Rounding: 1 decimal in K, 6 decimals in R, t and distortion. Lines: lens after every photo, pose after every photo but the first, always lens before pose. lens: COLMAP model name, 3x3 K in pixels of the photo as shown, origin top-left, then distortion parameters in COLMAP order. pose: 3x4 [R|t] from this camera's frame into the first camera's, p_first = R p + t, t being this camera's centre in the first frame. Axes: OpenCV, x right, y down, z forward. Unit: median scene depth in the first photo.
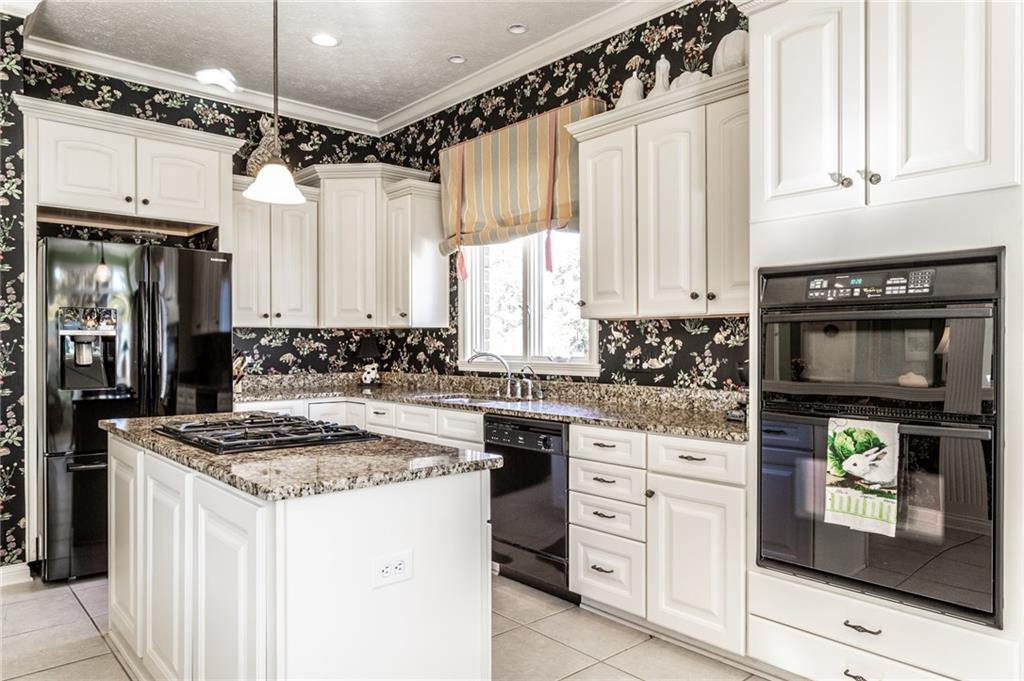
lens RADIAL K [[702.3, 0, 520.7], [0, 702.3, 348.5], [0, 0, 1]] dist [-0.004938, 0.006208]
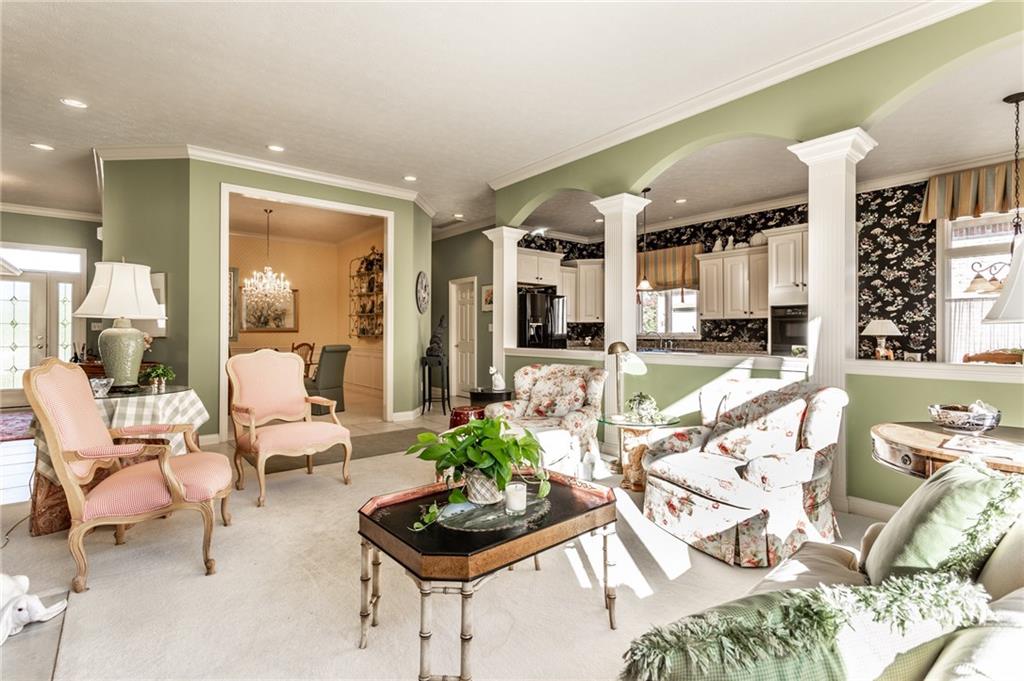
lens RADIAL K [[494.5, 0, 507.6], [0, 494.5, 333.7], [0, 0, 1]] dist [0.001157, 0.000983]
pose [[0.999388, 0.003267, -0.034831, -0.529126], [-0.003601, 0.999948, -0.009532, 0.033875], [0.034798, 0.009651, 0.999348, -0.910951]]
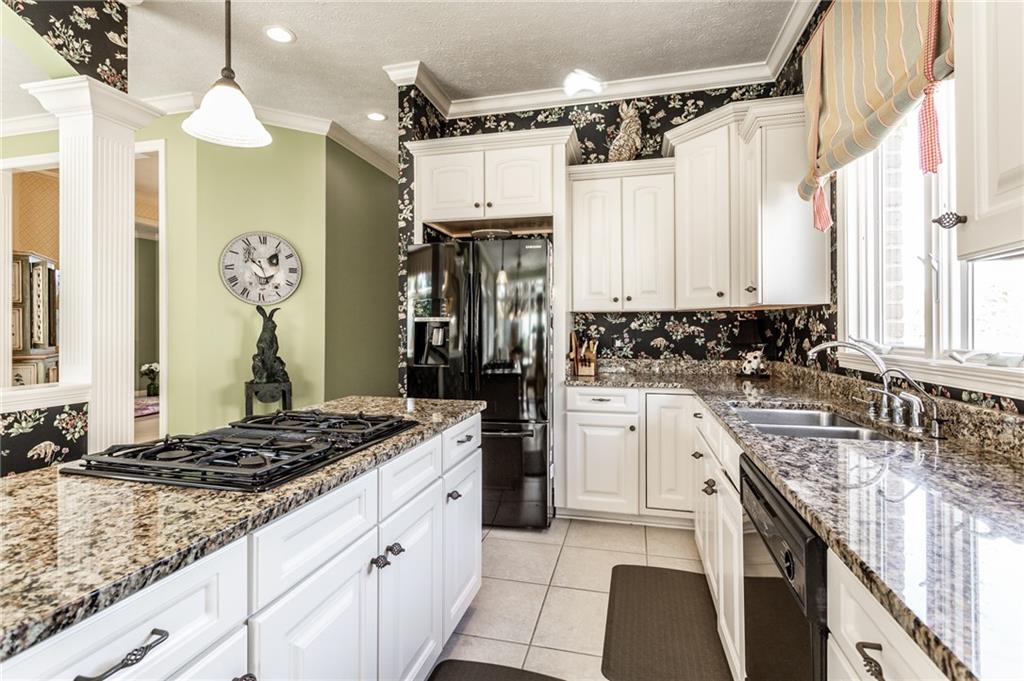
lens RADIAL K [[494.5, 0, 507.6], [0, 494.5, 327.2], [0, 0, 1]] dist [0.001157, 0.000983]
pose [[0.559729, -0.004245, -0.828665, 0.137570], [-0.002661, 0.999973, -0.006919, -0.002628], [0.828671, 0.006078, 0.559702, 0.513443]]
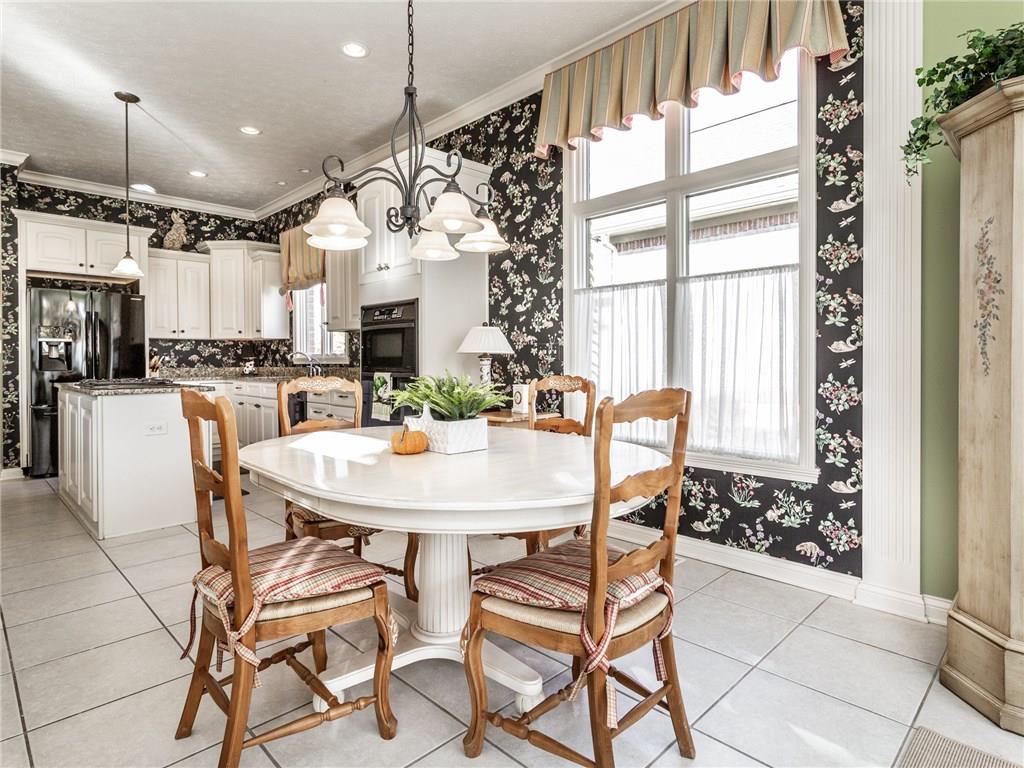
lens RADIAL K [[591.0, 0, 511.6], [0, 591.0, 365.2], [0, 0, 1]] dist [0.006238, 0.000235]
pose [[0.999264, -0.004997, 0.038035, 0.412419], [0.004975, 0.999987, 0.000655, 0.039144], [-0.038037, -0.000465, 0.999276, -0.473116]]
